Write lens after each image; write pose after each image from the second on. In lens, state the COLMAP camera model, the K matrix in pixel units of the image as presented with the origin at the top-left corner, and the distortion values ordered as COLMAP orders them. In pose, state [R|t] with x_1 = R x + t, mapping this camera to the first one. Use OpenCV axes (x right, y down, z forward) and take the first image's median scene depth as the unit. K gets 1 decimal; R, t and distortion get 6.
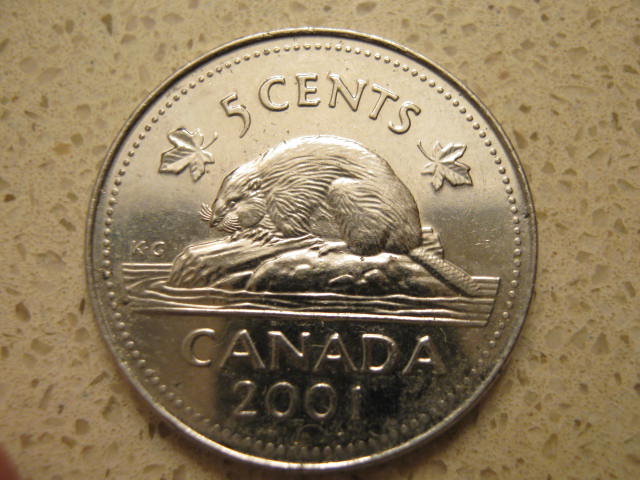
lens RADIAL K [[712.8, 0, 320.1], [0, 712.8, 239.5], [0, 0, 1]] dist [-0.000667, 0.000000]
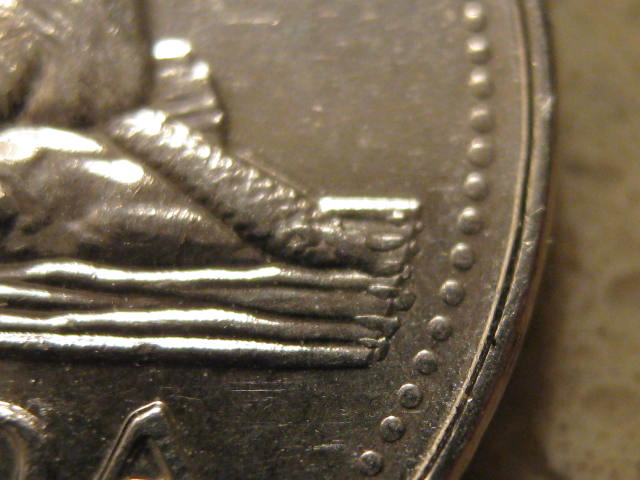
lens RADIAL K [[712.8, 0, 320.0], [0, 712.8, 241.0], [0, 0, 1]] dist [-0.000667, 0.000000]
pose [[0.991395, -0.030885, -0.127209, 0.254673], [0.030033, 0.999512, -0.008608, 0.073342], [0.127412, 0.004714, 0.991839, 0.711228]]
